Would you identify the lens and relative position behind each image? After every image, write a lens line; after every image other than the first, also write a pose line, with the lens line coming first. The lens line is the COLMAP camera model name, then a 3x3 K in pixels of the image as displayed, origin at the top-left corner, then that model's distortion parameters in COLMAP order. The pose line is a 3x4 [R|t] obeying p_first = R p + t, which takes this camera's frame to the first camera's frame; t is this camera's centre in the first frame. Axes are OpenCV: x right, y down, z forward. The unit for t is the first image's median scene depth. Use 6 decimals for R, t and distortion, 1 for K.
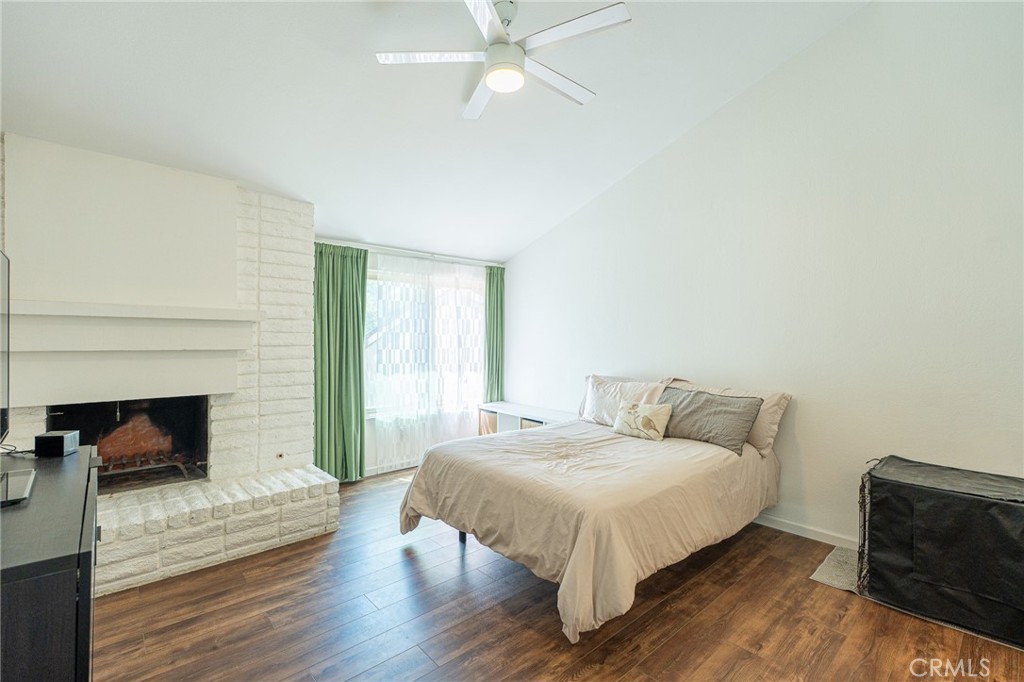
lens RADIAL K [[458.8, 0, 512.0], [0, 458.8, 341.0], [0, 0, 1]] dist [0.000691, -0.001802]
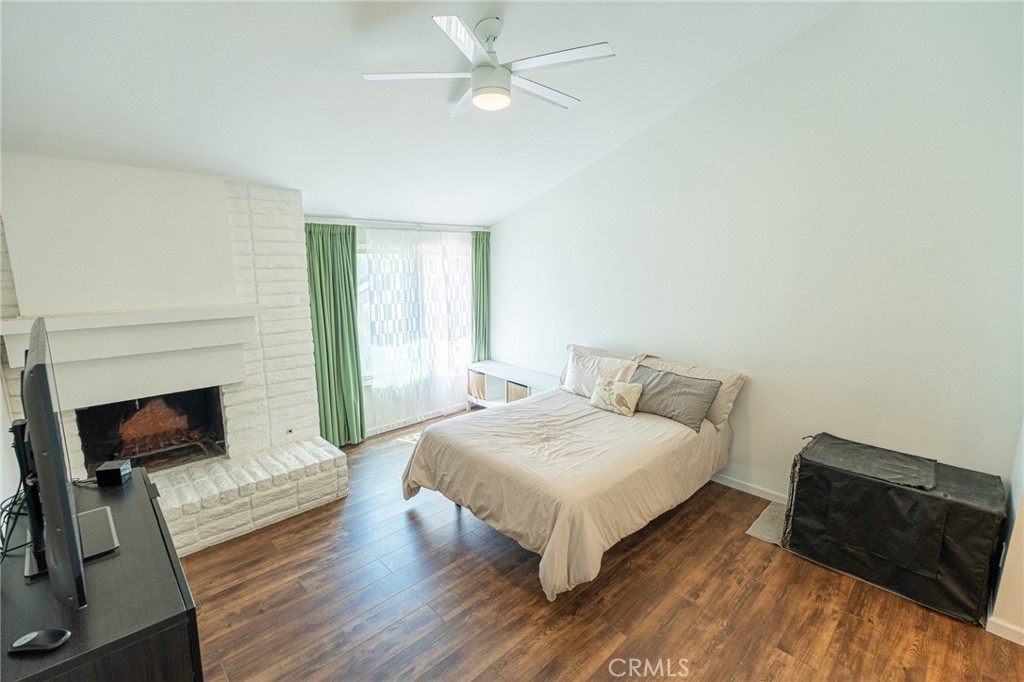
lens RADIAL K [[454.9, 0, 513.8], [0, 454.9, 342.1], [0, 0, 1]] dist [-0.002469, 0.000628]
pose [[0.999271, -0.008622, 0.037187, -0.006861], [0.002075, 0.984991, 0.172595, -0.179030], [-0.038117, -0.172392, 0.984291, -0.072913]]
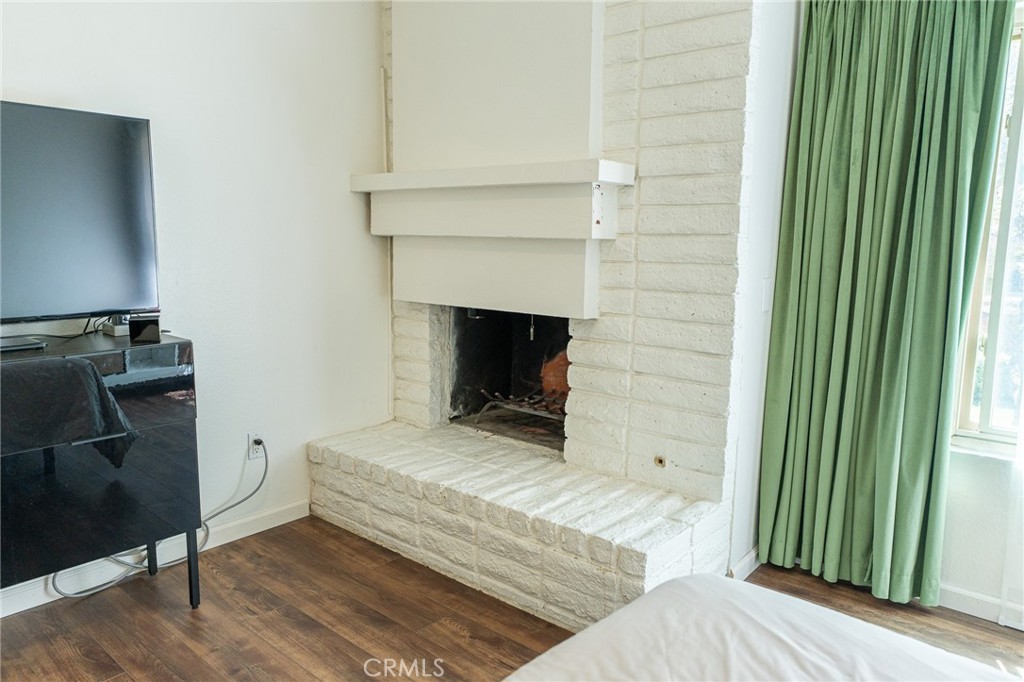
lens RADIAL K [[722.1, 0, 512.0], [0, 722.1, 341.0], [0, 0, 1]] dist [-0.008371, -0.000298]
pose [[0.112742, 0.135465, -0.984347, 0.264511], [-0.020094, 0.990771, 0.134048, 0.027303], [0.993421, 0.004667, 0.114423, 0.906492]]
